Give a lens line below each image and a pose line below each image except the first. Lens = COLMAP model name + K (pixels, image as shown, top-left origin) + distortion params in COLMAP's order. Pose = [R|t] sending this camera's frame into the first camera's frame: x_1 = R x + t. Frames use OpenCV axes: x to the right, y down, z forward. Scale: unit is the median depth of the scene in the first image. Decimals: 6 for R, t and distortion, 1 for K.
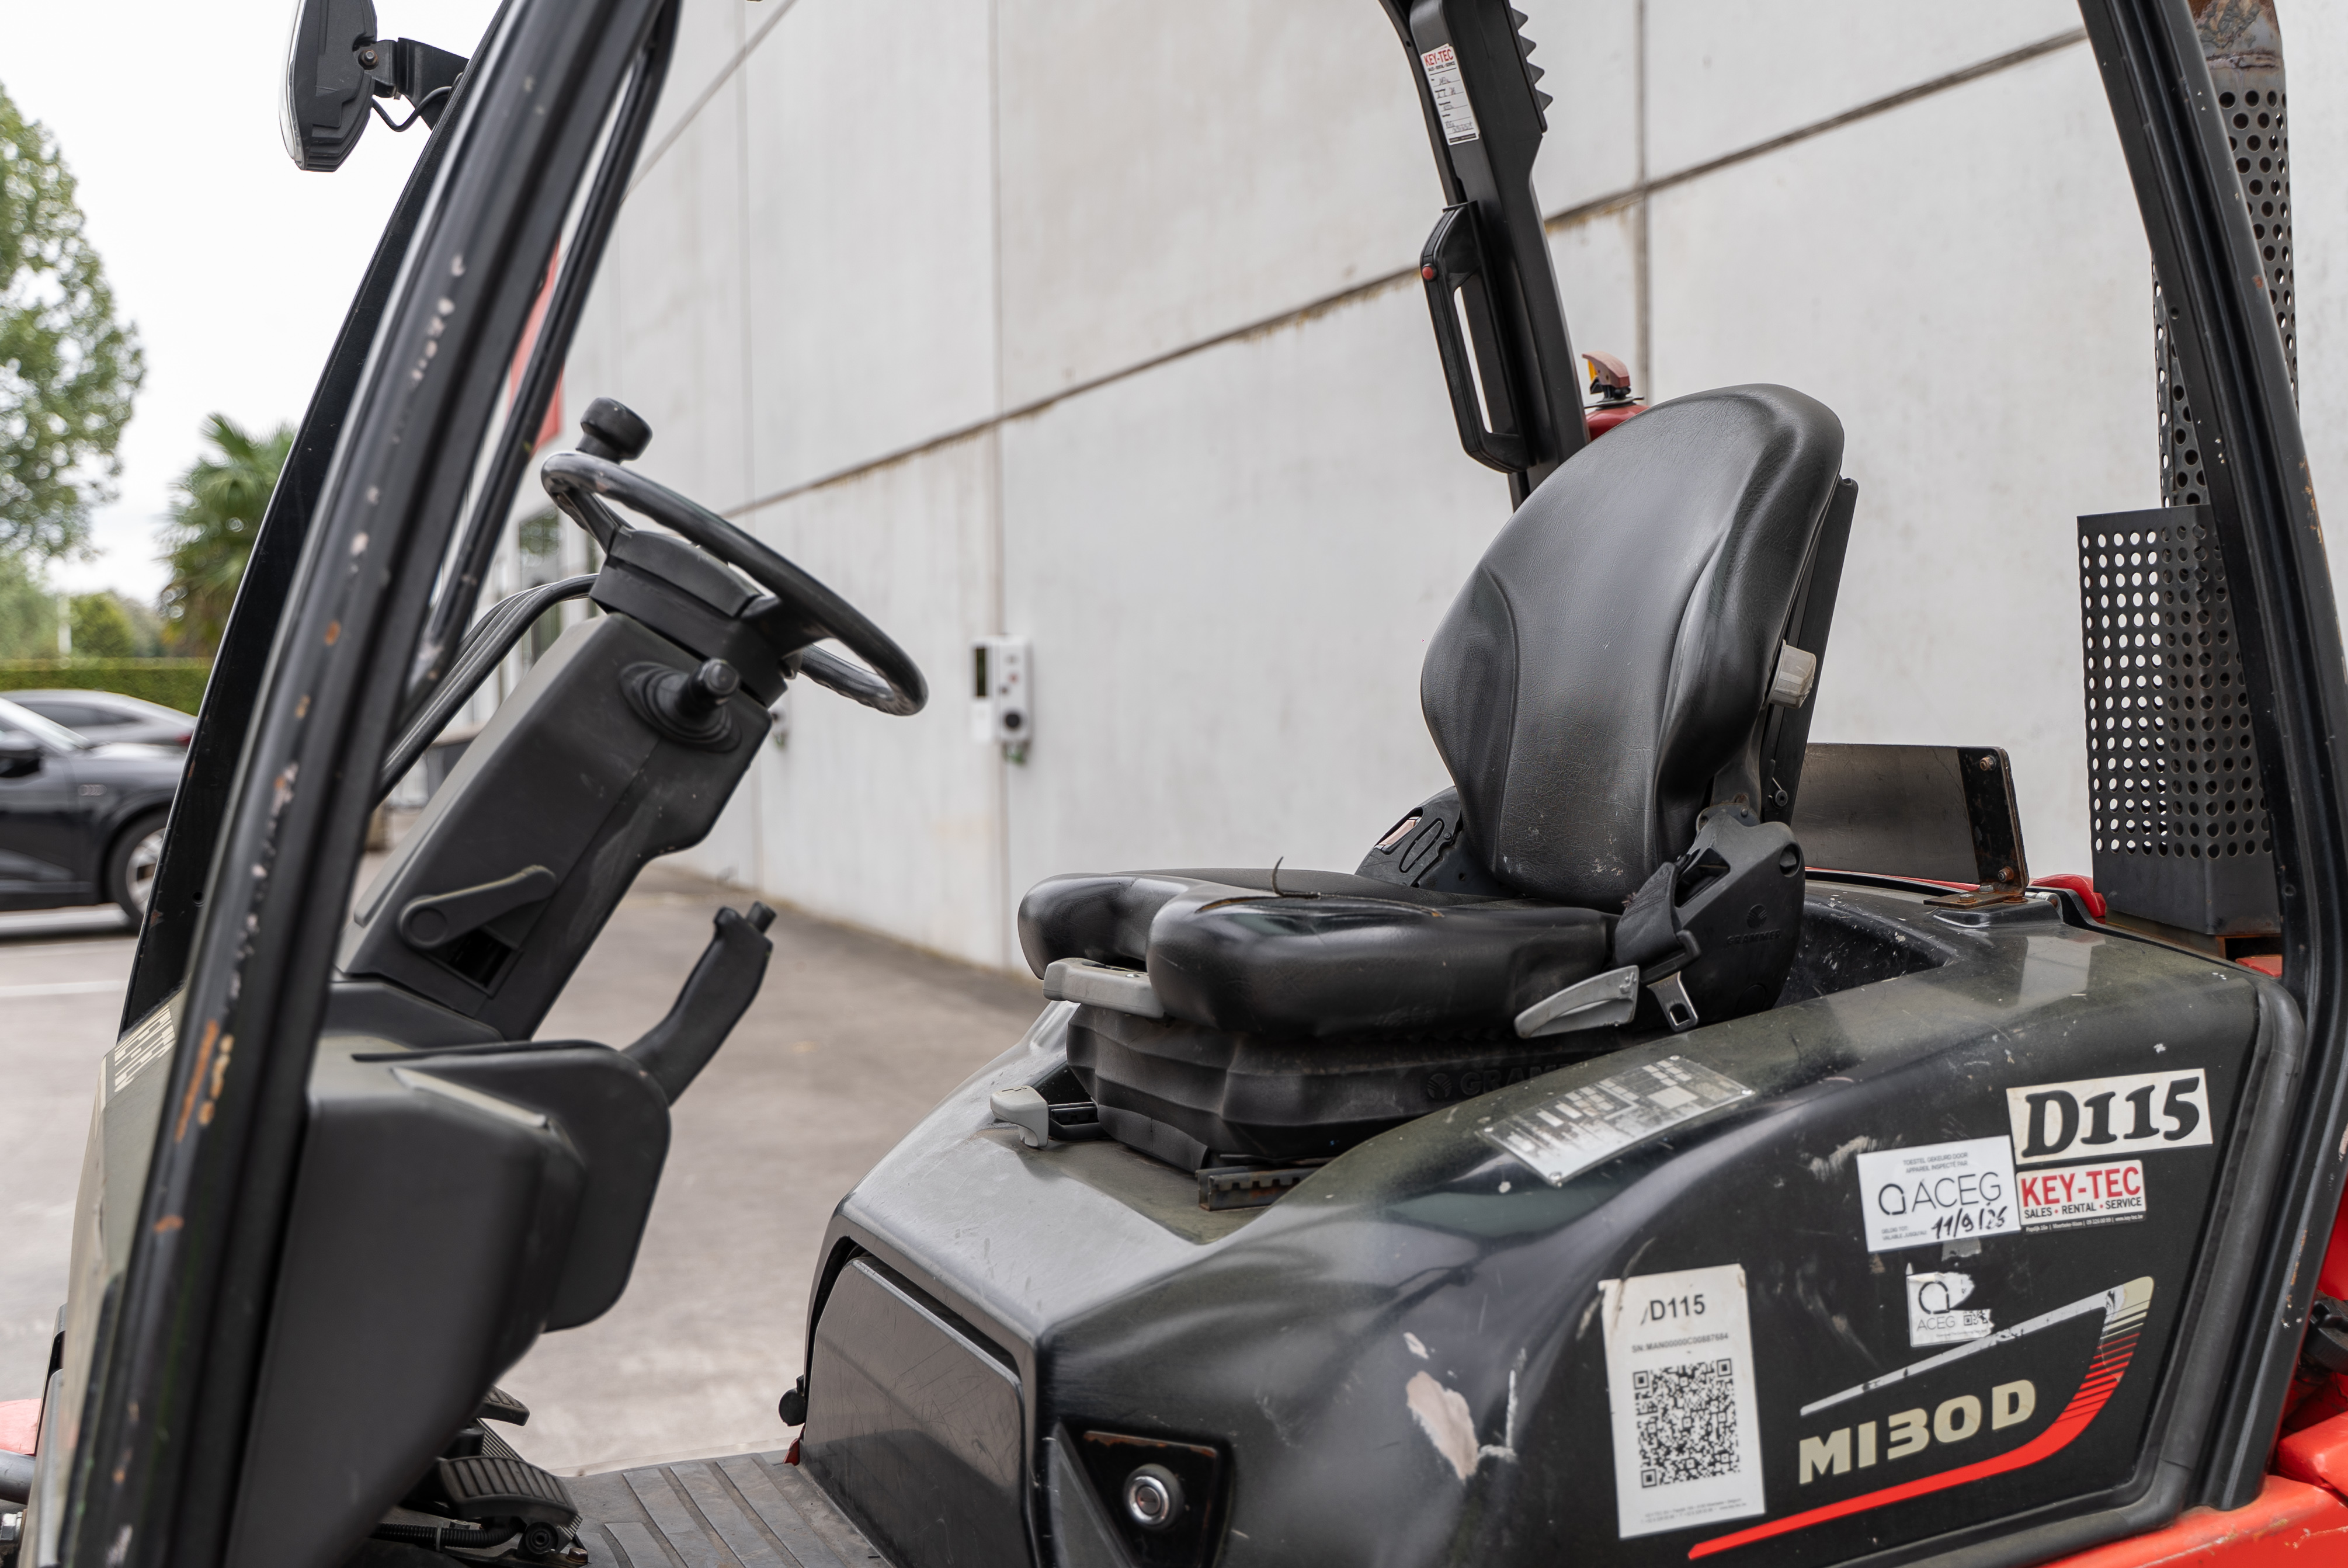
lens RADIAL K [[2587.5, 0, 1175.3], [0, 2587.5, 774.7], [0, 0, 1]] dist [-0.041121, 0.000000]
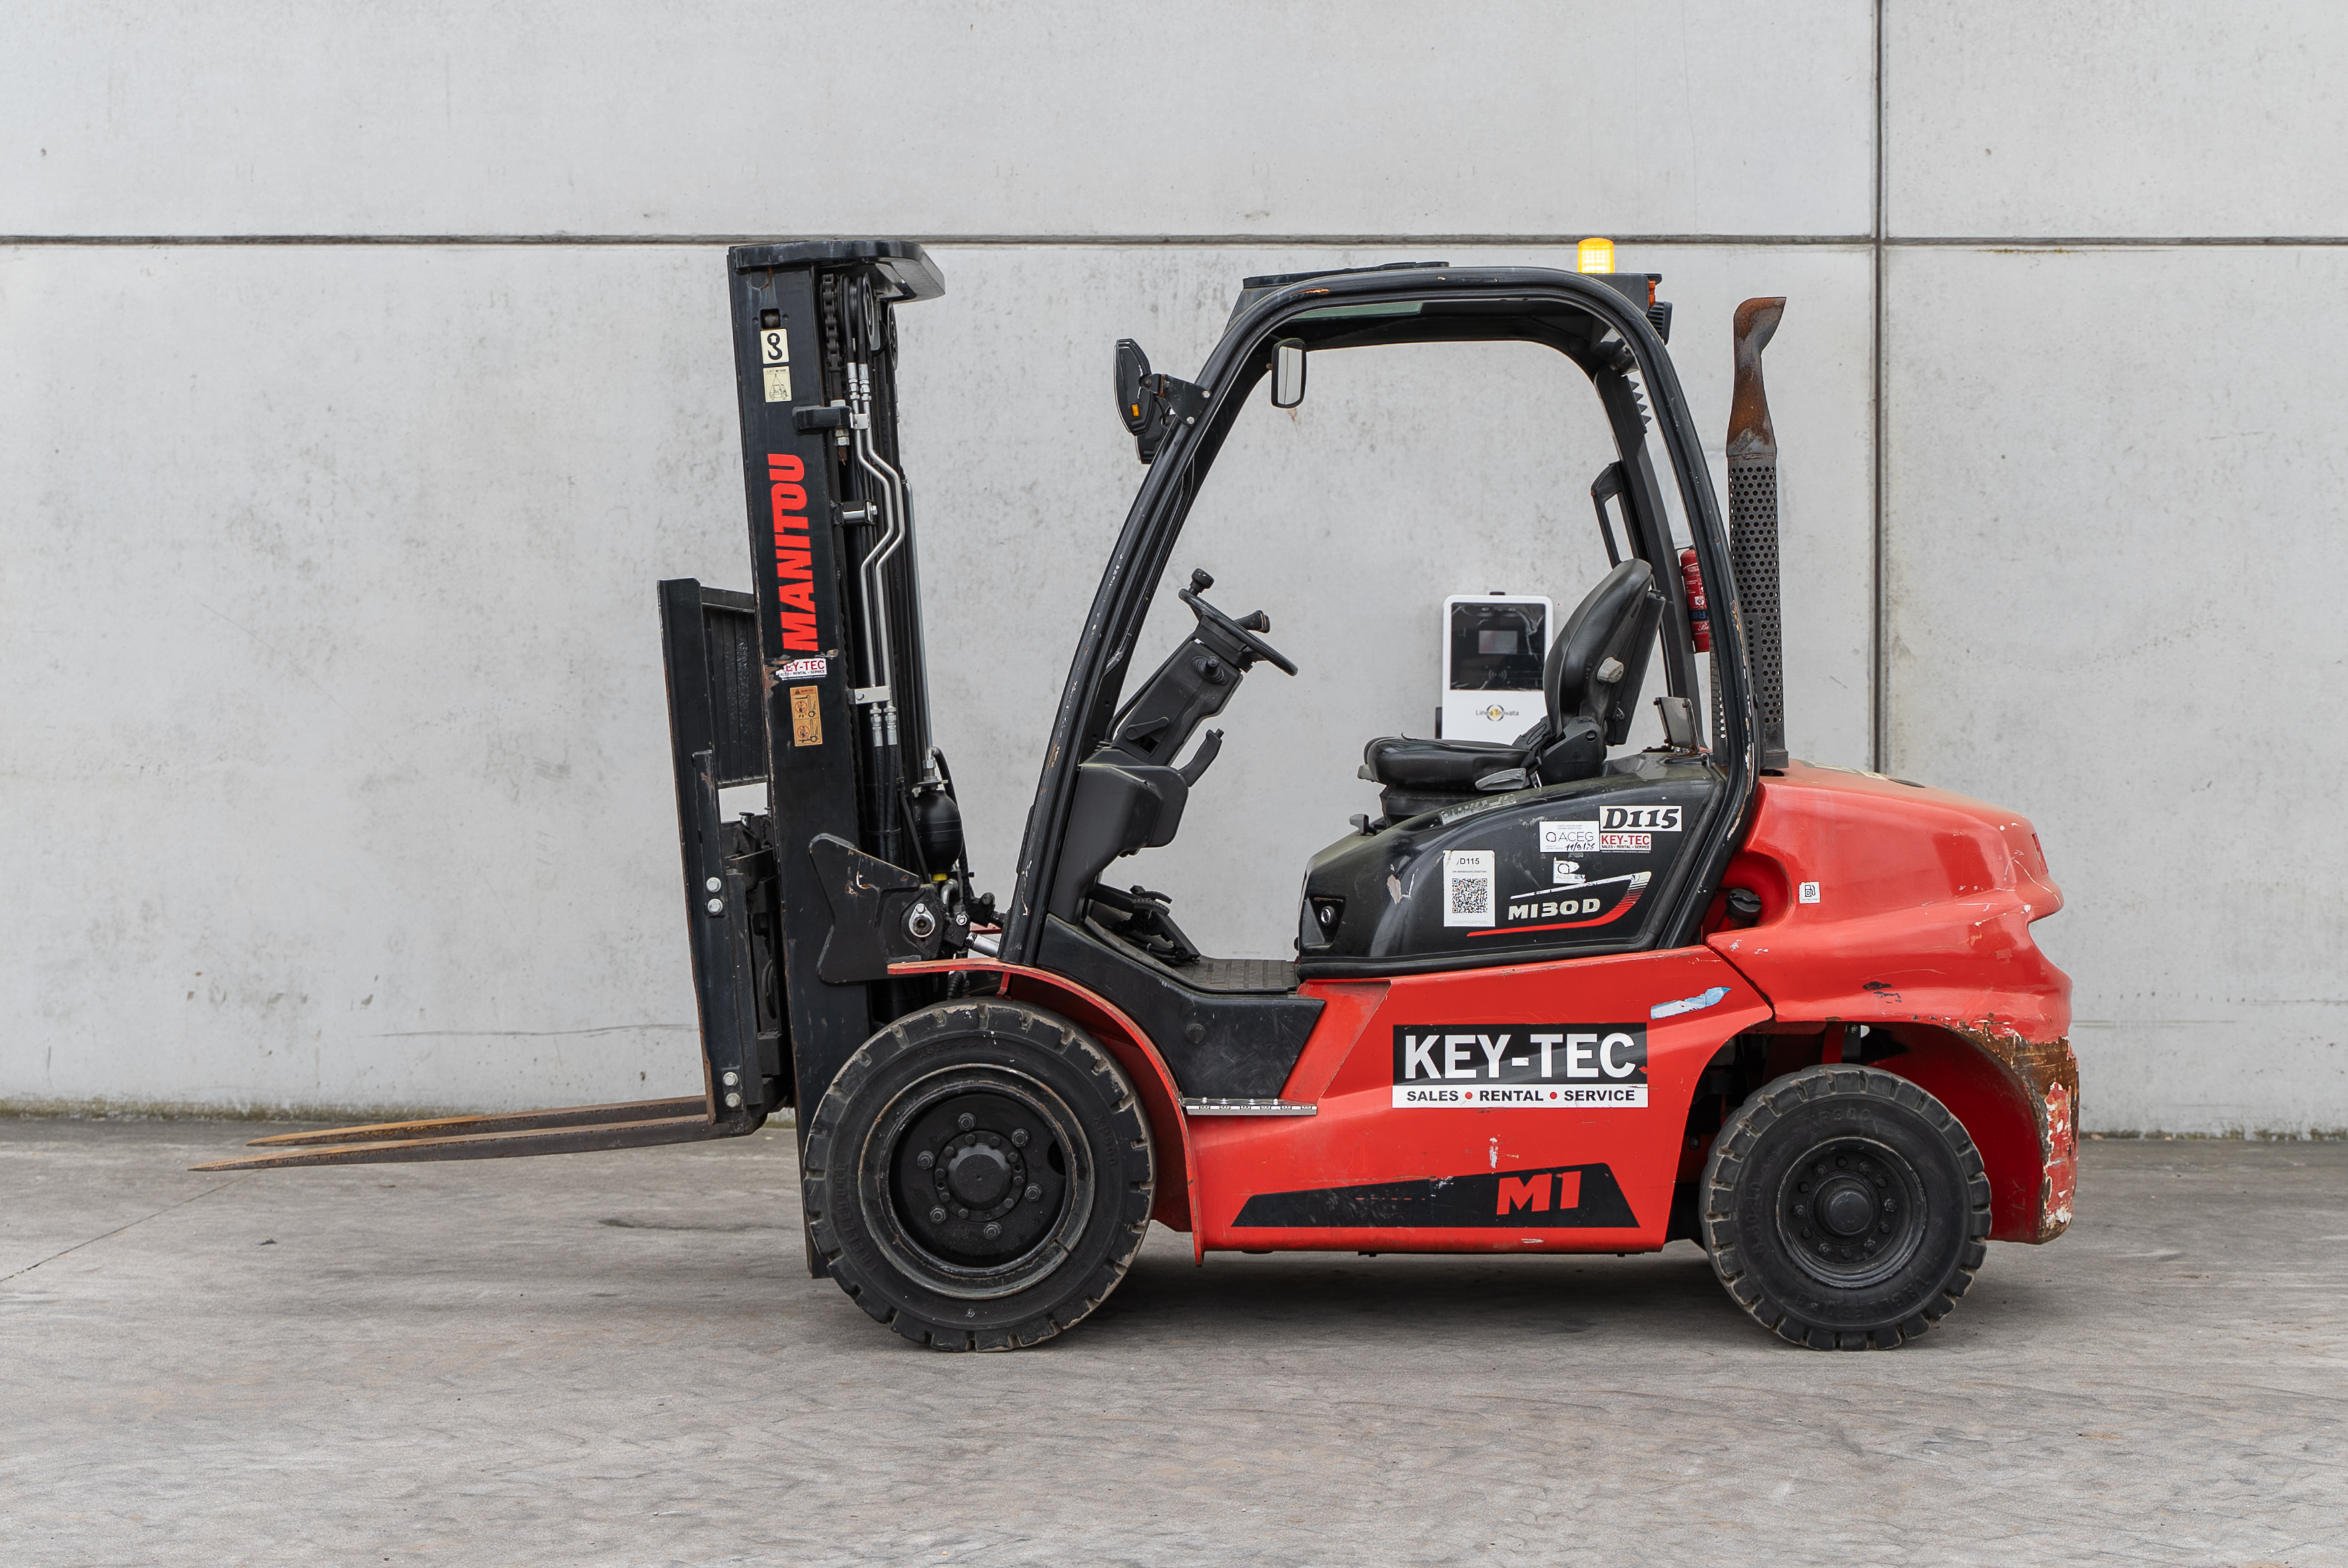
lens RADIAL K [[3609.2, 0, 1286.6], [0, 3609.2, 779.2], [0, 0, 1]] dist [-0.005296, 0.000000]
pose [[0.926780, 0.039375, -0.373535, 1.619195], [-0.038840, 0.999205, 0.008961, 0.066786], [0.373591, 0.006203, 0.927573, -3.212790]]
